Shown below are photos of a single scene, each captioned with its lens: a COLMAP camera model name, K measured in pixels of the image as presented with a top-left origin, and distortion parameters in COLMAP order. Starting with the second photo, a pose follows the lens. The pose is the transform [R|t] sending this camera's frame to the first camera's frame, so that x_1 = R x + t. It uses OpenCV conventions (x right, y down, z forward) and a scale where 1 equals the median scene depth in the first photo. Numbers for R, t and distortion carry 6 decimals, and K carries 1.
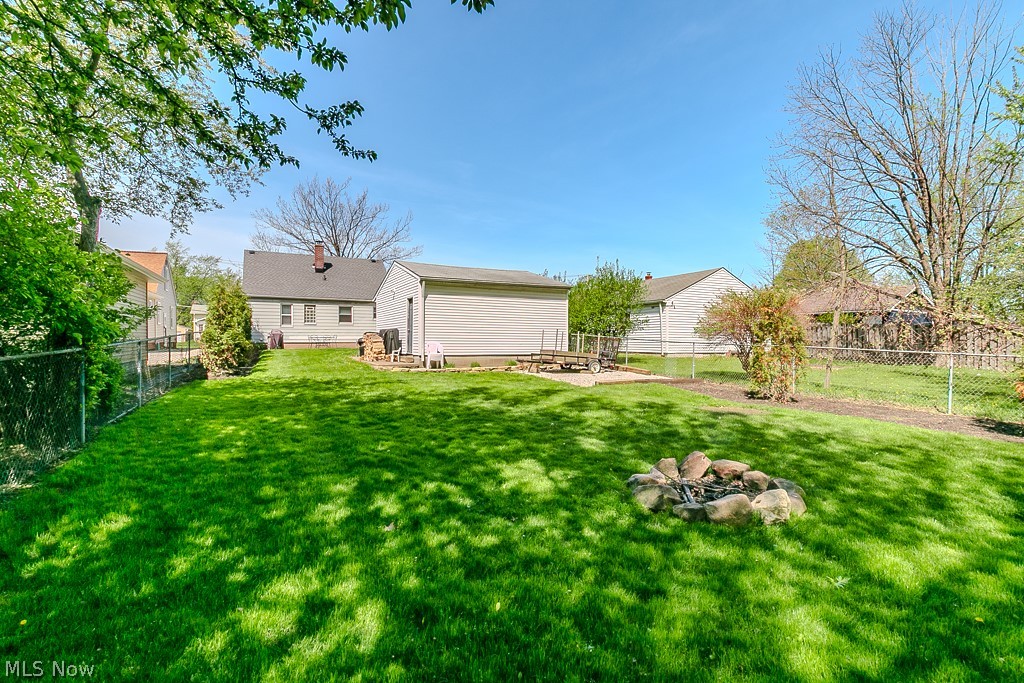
lens RADIAL K [[475.1, 0, 509.2], [0, 475.1, 348.0], [0, 0, 1]] dist [-0.001578, -0.000444]
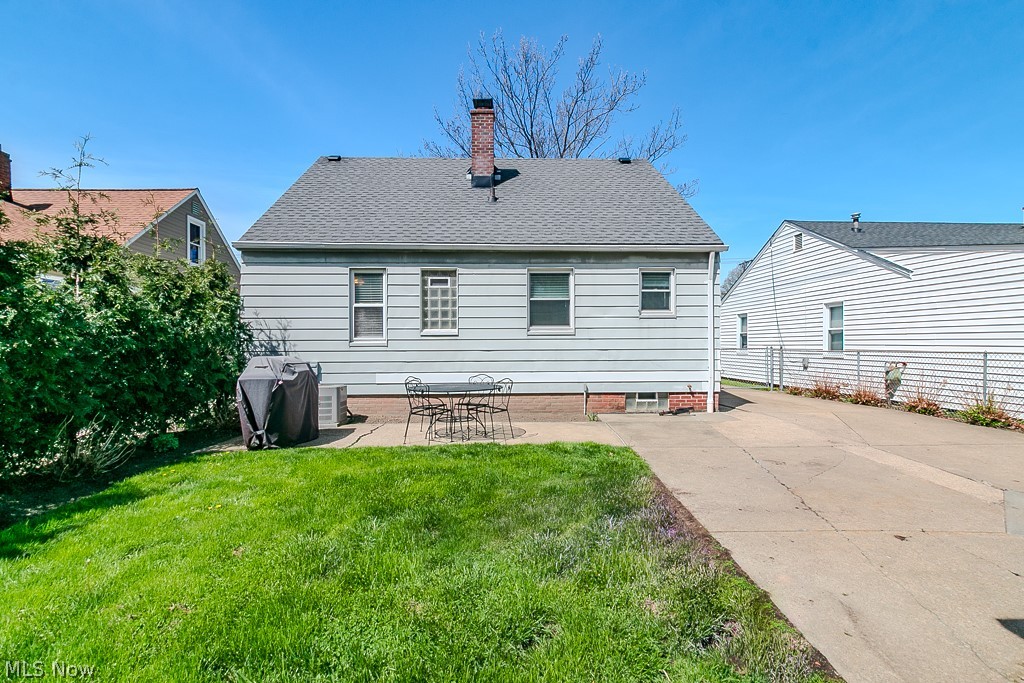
lens RADIAL K [[475.1, 0, 509.2], [0, 475.1, 348.0], [0, 0, 1]] dist [-0.001578, -0.000444]
pose [[0.905900, -0.001363, -0.423489, -0.302455], [-0.003940, 0.999924, -0.011645, -0.045324], [0.423473, 0.012218, 0.905826, 0.900662]]
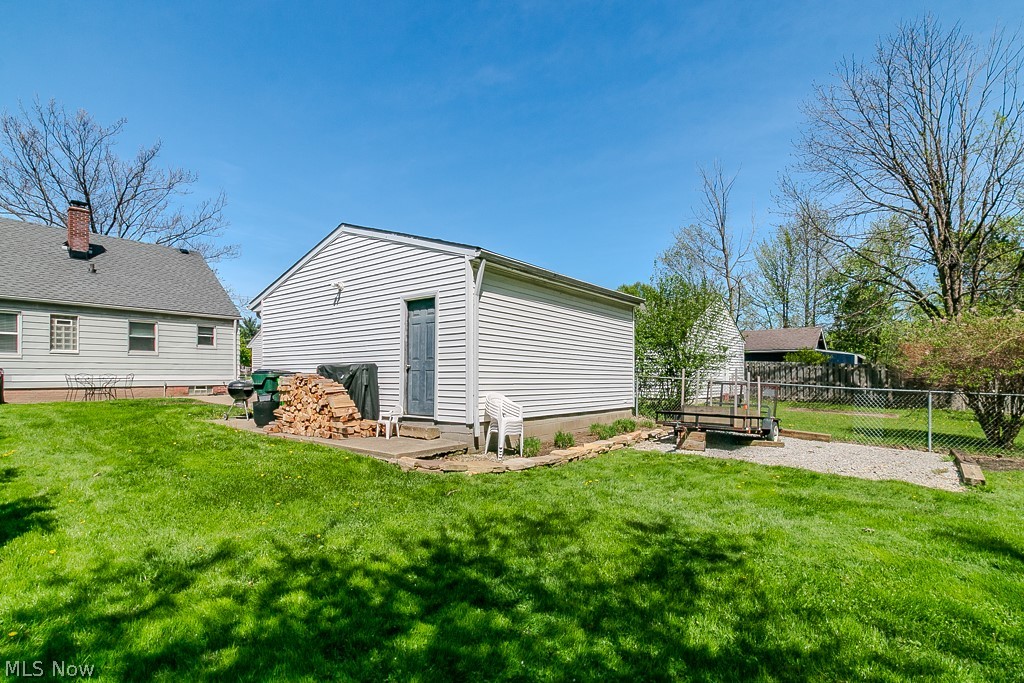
lens RADIAL K [[483.0, 0, 508.8], [0, 483.0, 376.2], [0, 0, 1]] dist [-0.001287, -0.000352]
pose [[0.910725, 0.000238, 0.413014, -0.232773], [0.006196, 0.999879, -0.014239, -0.015855], [-0.412968, 0.015527, 0.910613, 0.378981]]
